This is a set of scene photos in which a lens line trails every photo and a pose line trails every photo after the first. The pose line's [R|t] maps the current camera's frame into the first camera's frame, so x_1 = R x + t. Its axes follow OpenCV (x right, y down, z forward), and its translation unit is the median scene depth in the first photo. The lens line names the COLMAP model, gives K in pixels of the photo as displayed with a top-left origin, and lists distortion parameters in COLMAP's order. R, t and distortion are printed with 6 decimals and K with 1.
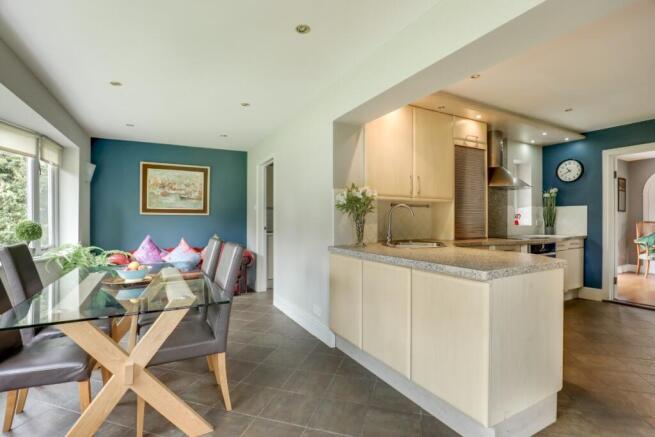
lens RADIAL K [[311.6, 0, 327.3], [0, 311.6, 215.9], [0, 0, 1]] dist [-0.019981, 0.000616]
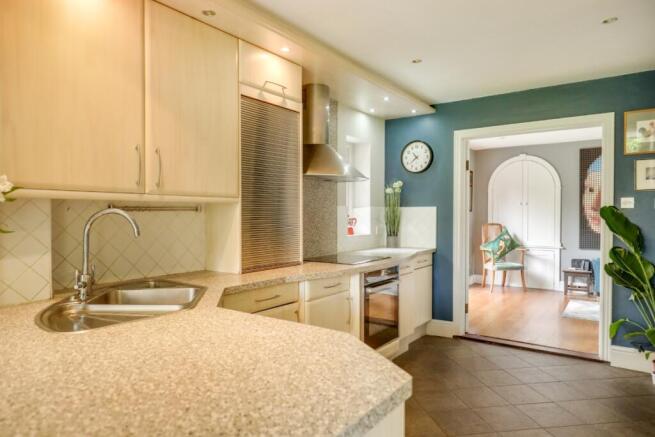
lens RADIAL K [[417.7, 0, 326.2], [0, 417.7, 218.3], [0, 0, 1]] dist [0.004326, -0.000798]
pose [[0.896464, -0.008983, 0.443026, 0.181301], [0.000290, 0.999806, 0.019685, -0.026132], [-0.443117, -0.017518, 0.896293, 0.237487]]
